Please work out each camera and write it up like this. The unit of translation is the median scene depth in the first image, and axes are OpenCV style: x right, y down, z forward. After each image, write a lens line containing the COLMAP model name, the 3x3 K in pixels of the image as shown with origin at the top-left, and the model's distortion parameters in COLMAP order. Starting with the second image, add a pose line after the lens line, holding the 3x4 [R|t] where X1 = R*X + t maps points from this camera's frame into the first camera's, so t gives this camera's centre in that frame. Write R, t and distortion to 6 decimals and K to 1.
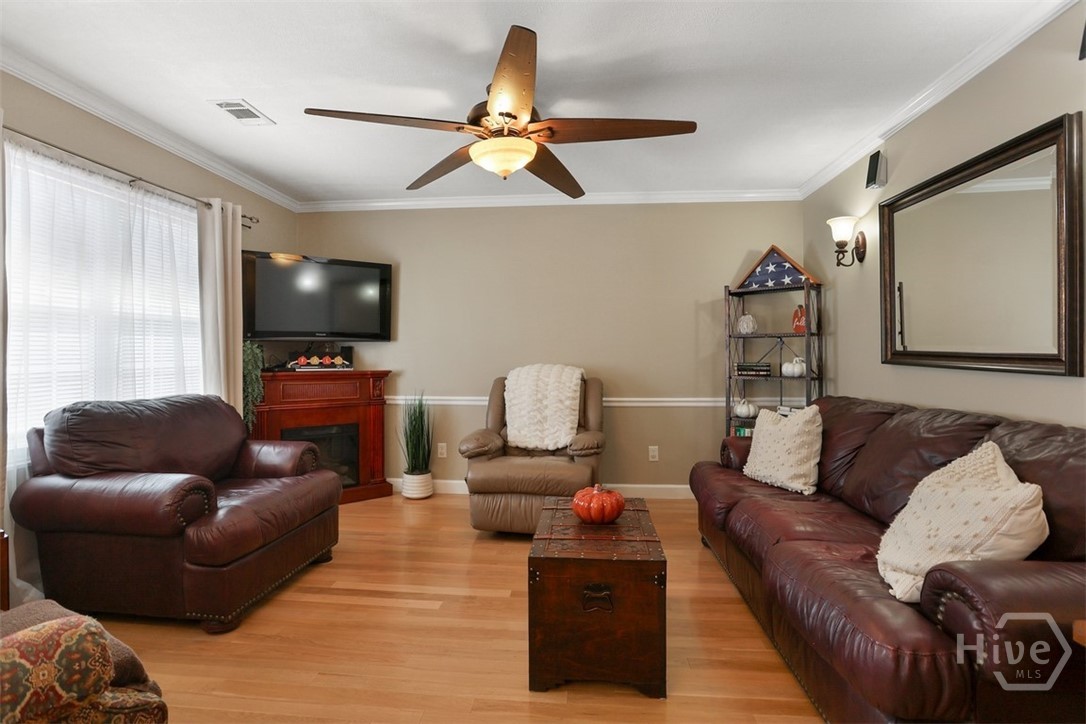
lens RADIAL K [[537.3, 0, 541.5], [0, 537.3, 351.1], [0, 0, 1]] dist [-0.064338, 0.036780]
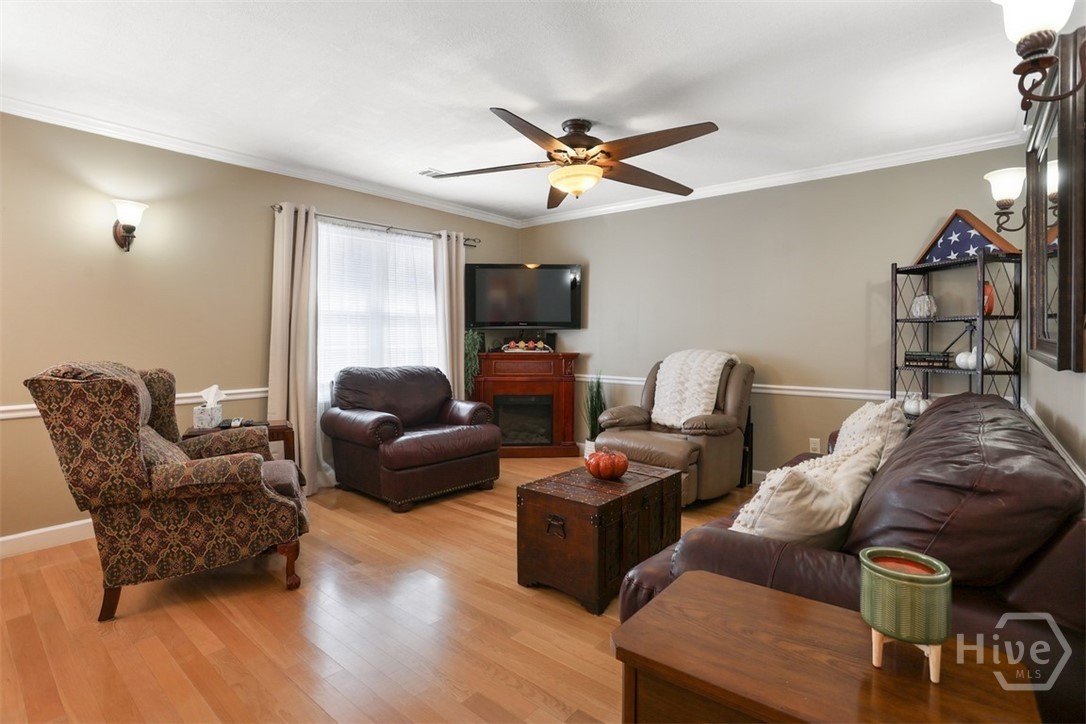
lens RADIAL K [[537.3, 0, 541.5], [0, 537.3, 351.1], [0, 0, 1]] dist [-0.064338, 0.036780]
pose [[0.819122, 0.016503, -0.573381, 0.386389], [-0.001541, 0.999646, 0.026570, -0.000407], [0.573617, -0.020881, 0.818858, -0.042598]]
